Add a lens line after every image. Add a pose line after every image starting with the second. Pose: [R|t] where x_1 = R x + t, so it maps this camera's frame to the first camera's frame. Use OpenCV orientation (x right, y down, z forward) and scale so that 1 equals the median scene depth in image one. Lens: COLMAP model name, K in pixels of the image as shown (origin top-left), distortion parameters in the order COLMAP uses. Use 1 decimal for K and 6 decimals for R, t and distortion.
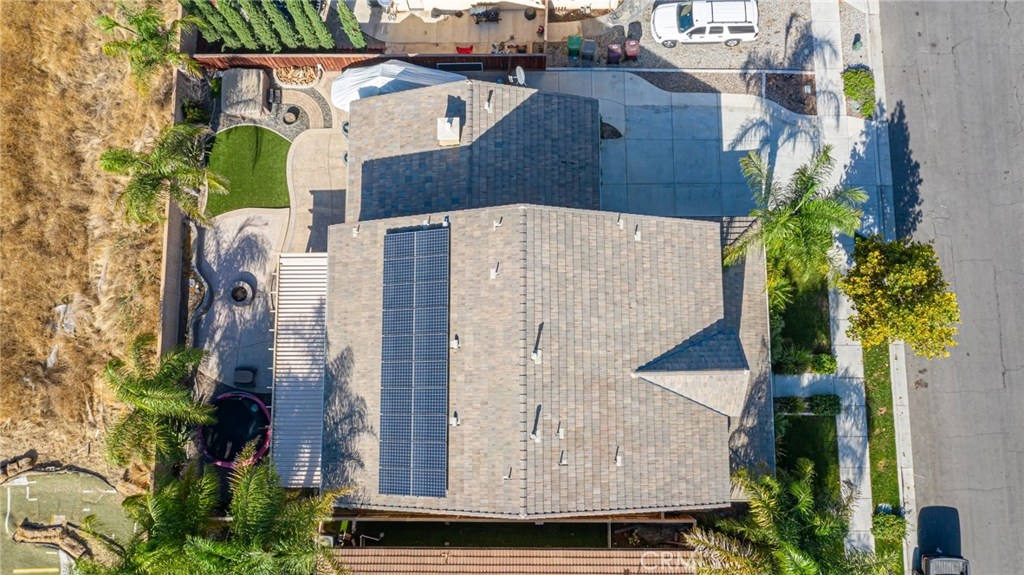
lens RADIAL K [[829.1, 0, 512.8], [0, 829.1, 303.7], [0, 0, 1]] dist [0.007074, 0.003300]
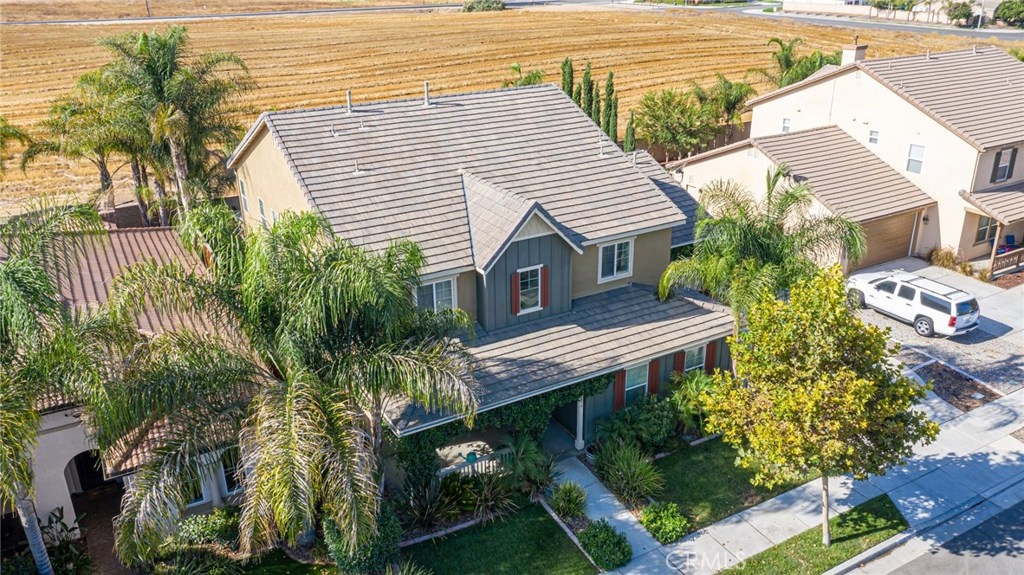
lens RADIAL K [[805.0, 0, 512.0], [0, 805.0, 287.5], [0, 0, 1]] dist [-0.000472, 0.004030]
pose [[0.498664, 0.346405, -0.794568, 0.681880], [-0.859355, 0.317425, -0.400937, 0.323546], [0.113330, 0.882749, 0.455973, 0.589658]]
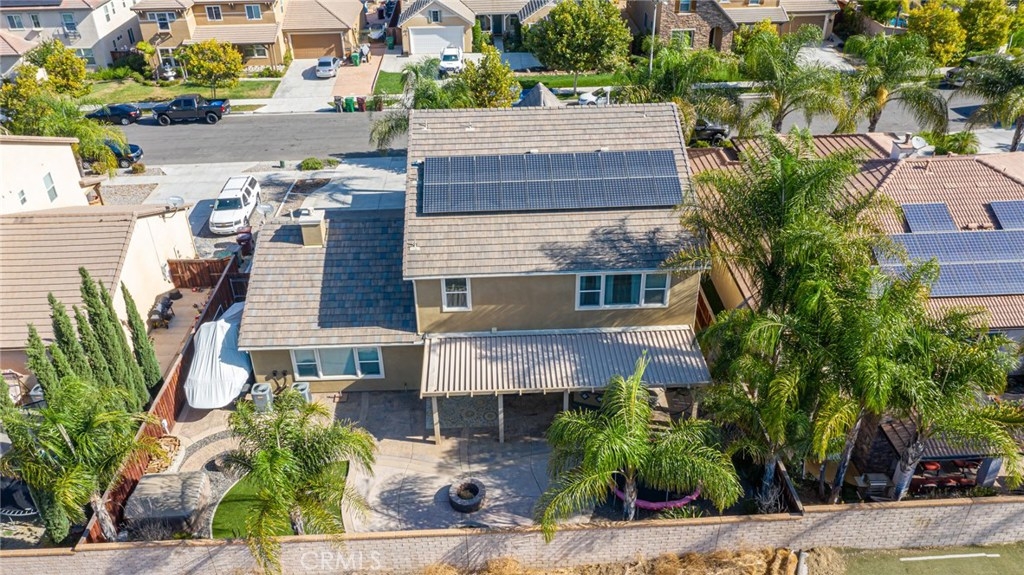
lens RADIAL K [[805.0, 0, 512.0], [0, 805.0, 287.5], [0, 0, 1]] dist [-0.000472, 0.004030]
pose [[-0.043825, -0.498547, 0.865754, -0.841702], [0.992350, 0.078394, 0.095377, -0.052795], [-0.115420, 0.863311, 0.491297, 0.506840]]
